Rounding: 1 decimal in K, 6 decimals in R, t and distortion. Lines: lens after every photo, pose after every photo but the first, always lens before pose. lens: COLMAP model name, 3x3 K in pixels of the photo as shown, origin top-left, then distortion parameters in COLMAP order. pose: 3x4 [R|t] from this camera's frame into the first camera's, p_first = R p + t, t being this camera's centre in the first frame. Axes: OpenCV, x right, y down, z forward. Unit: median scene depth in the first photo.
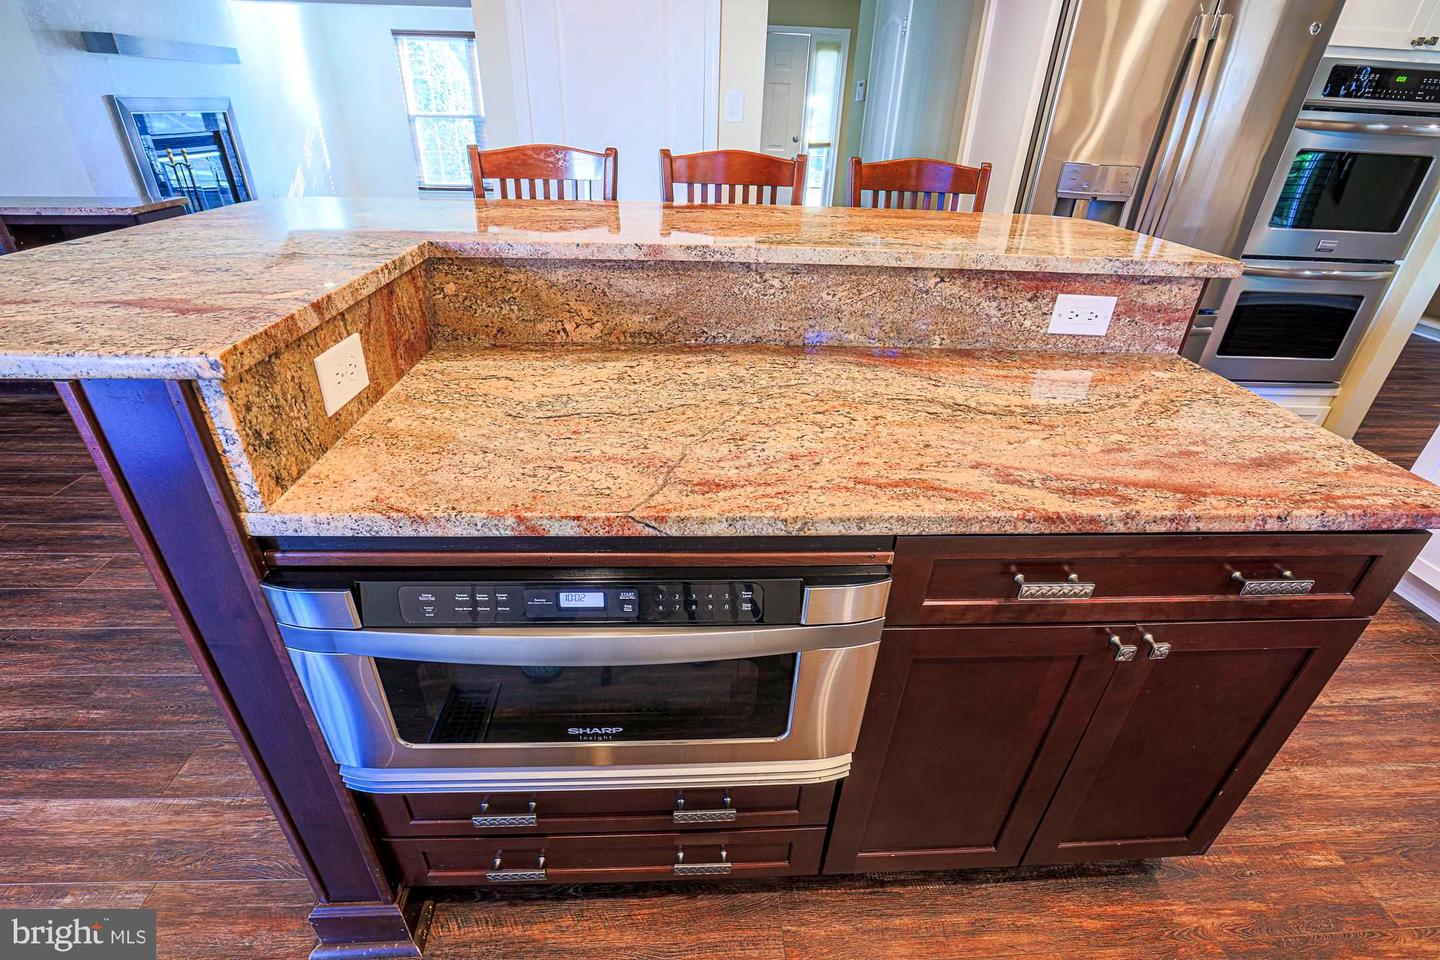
lens RADIAL K [[667.4, 0, 720.8], [0, 667.4, 473.9], [0, 0, 1]] dist [-0.004958, 0.000621]
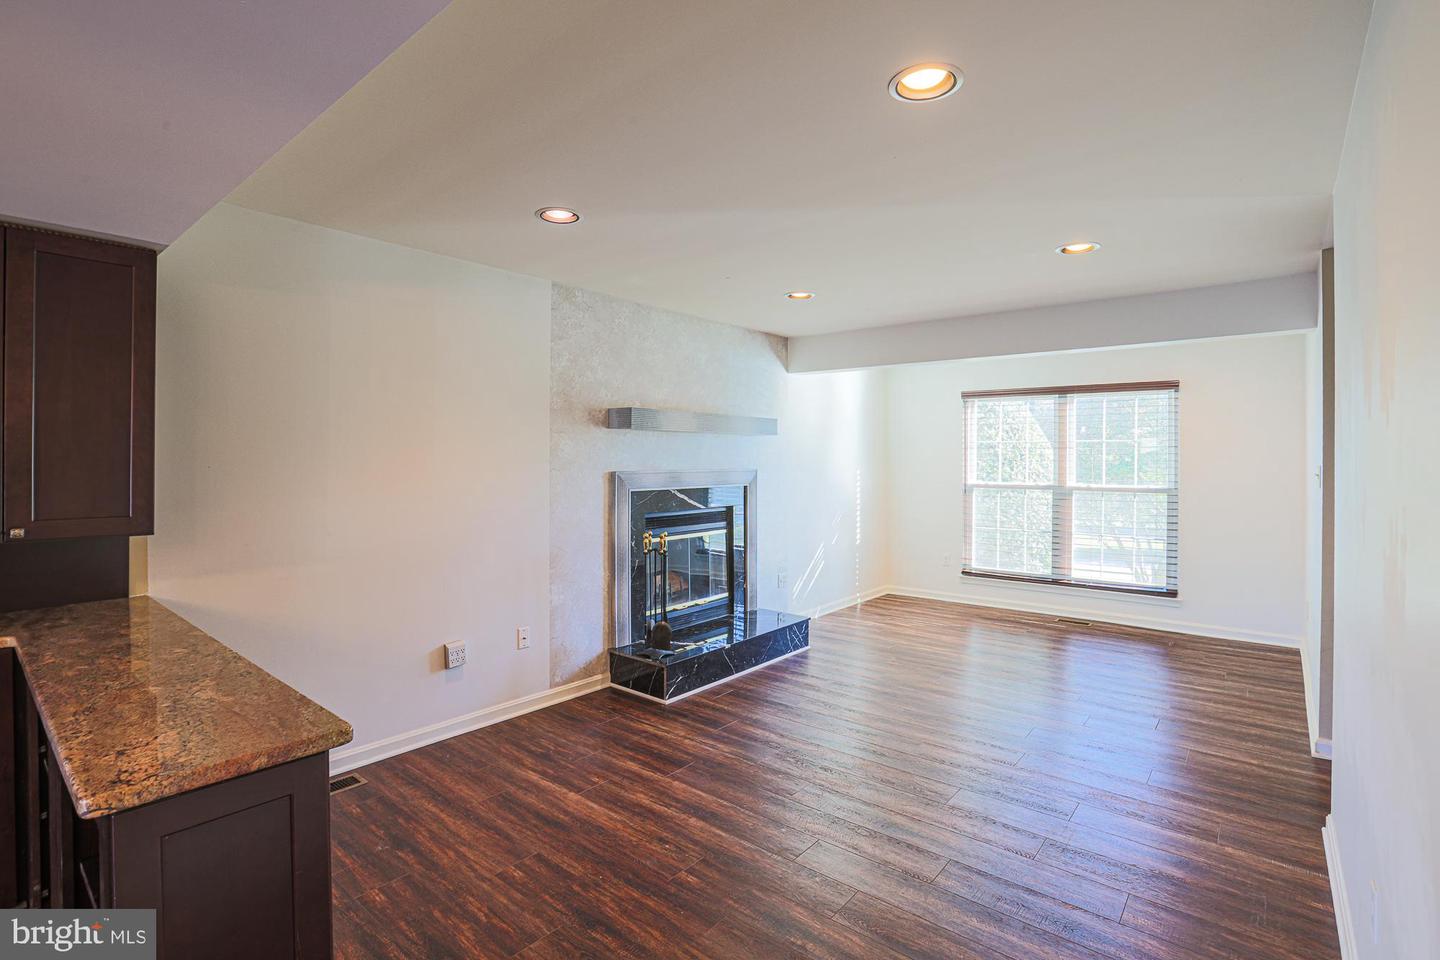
lens RADIAL K [[667.4, 0, 726.6], [0, 667.4, 465.5], [0, 0, 1]] dist [-0.004958, 0.000621]
pose [[0.733708, -0.027792, -0.678896, -0.190061], [-0.309762, 0.875609, -0.370616, -0.242994], [0.604748, 0.482220, 0.633833, 0.432222]]
